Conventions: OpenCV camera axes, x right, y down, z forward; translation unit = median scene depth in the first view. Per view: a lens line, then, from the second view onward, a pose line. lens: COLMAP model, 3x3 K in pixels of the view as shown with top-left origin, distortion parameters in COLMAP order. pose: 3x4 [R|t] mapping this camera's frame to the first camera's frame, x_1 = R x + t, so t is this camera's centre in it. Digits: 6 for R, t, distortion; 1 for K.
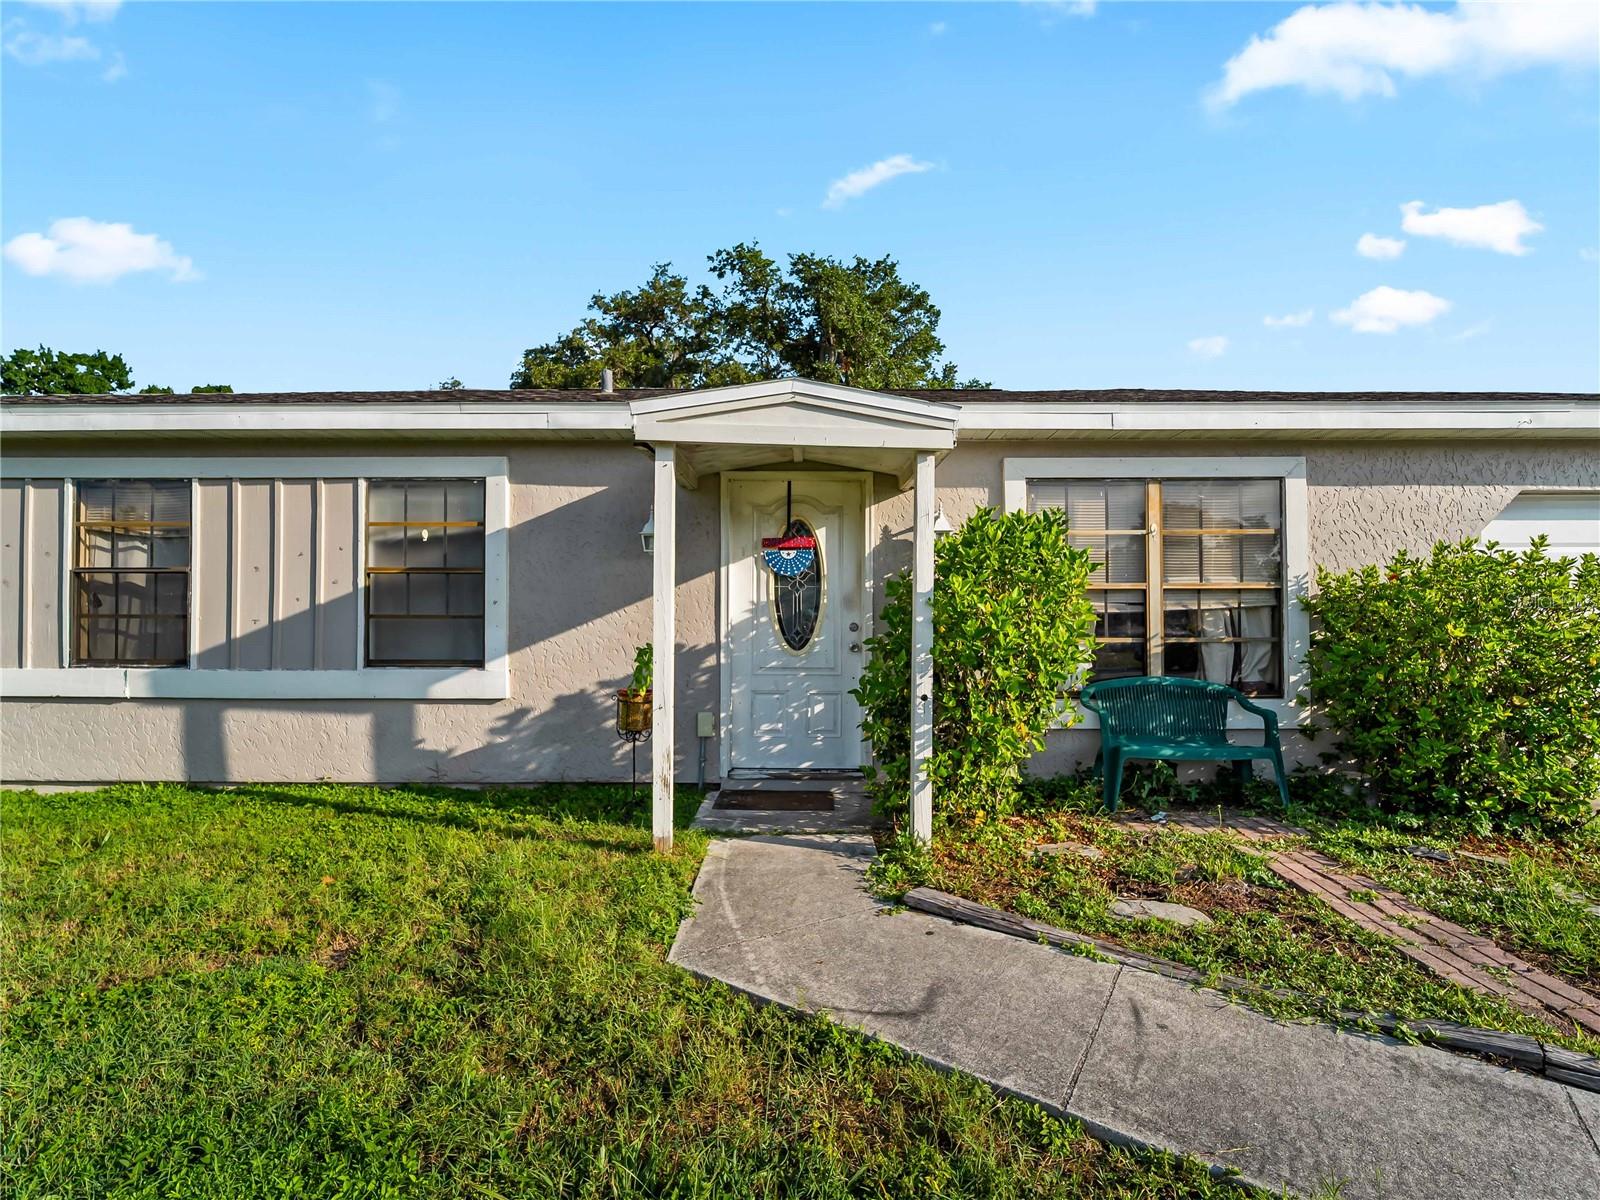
lens RADIAL K [[732.6, 0, 804.0], [0, 732.6, 613.2], [0, 0, 1]] dist [0.004531, -0.003551]
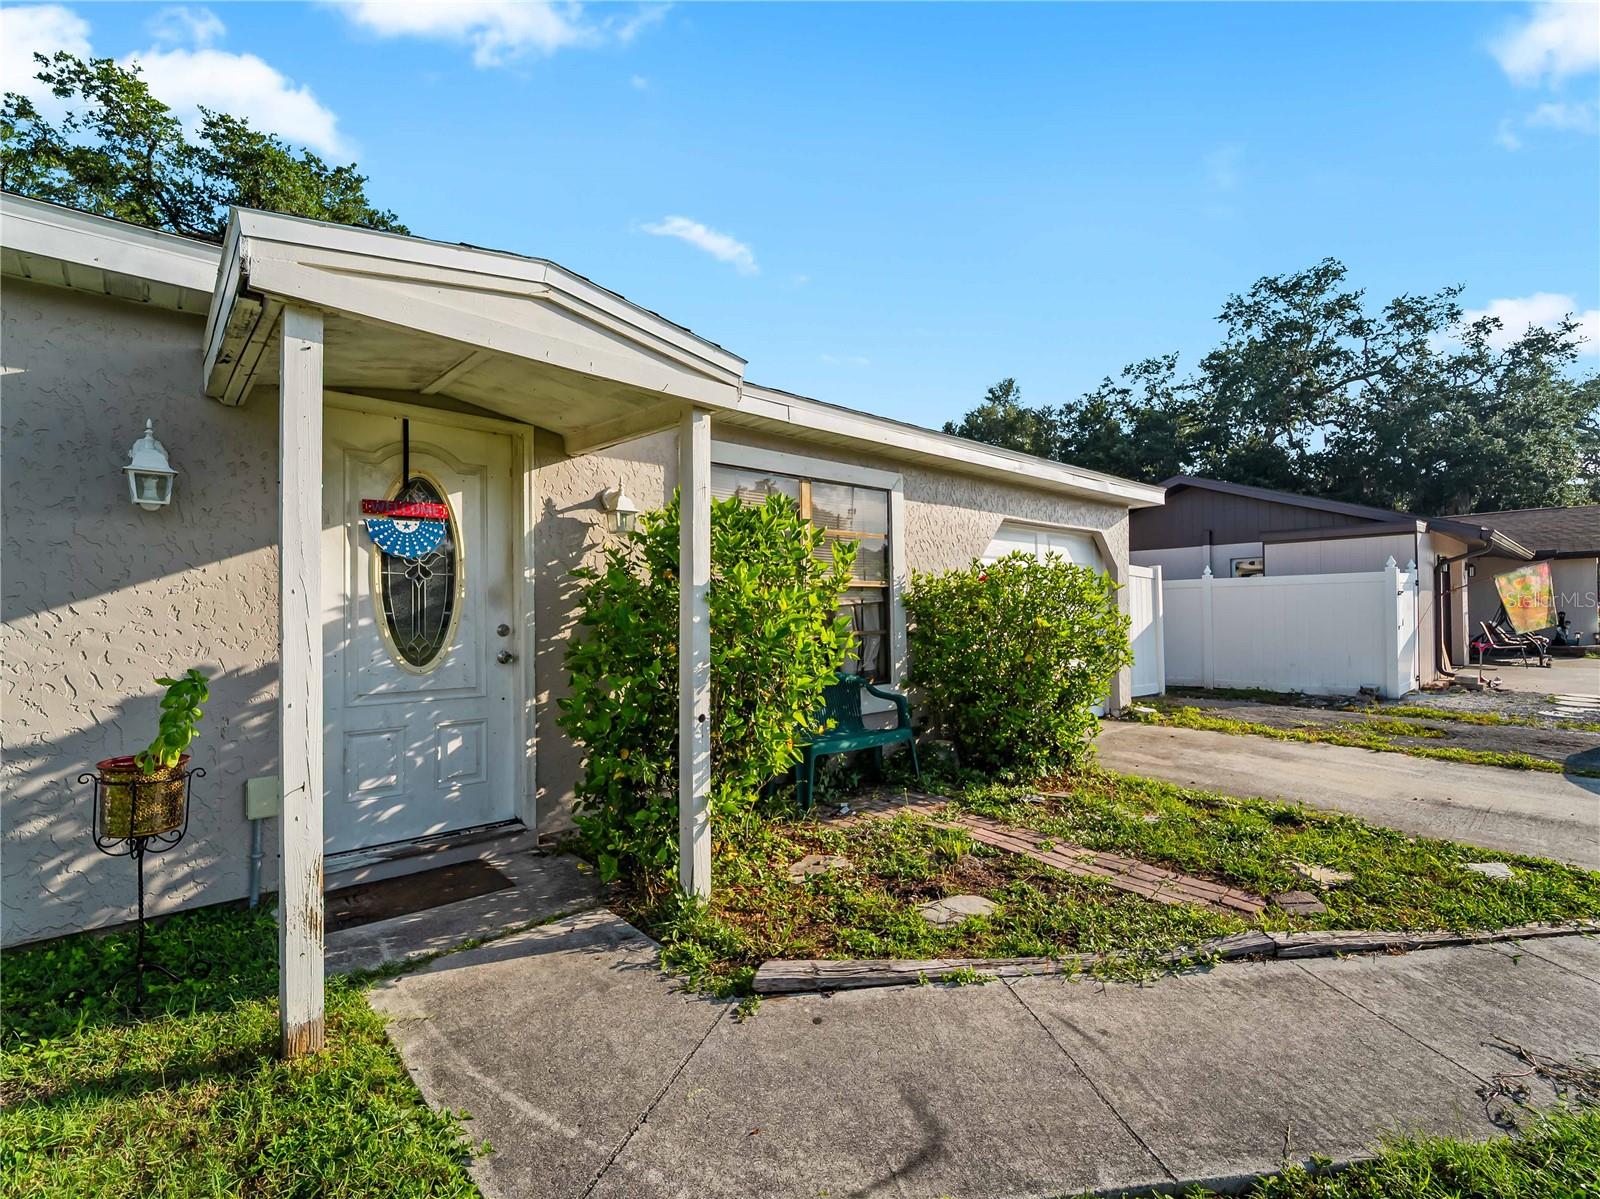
lens RADIAL K [[732.6, 0, 801.8], [0, 732.6, 605.6], [0, 0, 1]] dist [0.004531, -0.003551]
pose [[0.736950, -0.002758, 0.675942, -0.215534], [0.005867, 0.999980, -0.002317, -0.002540], [-0.675922, 0.005673, 0.736951, 0.252706]]
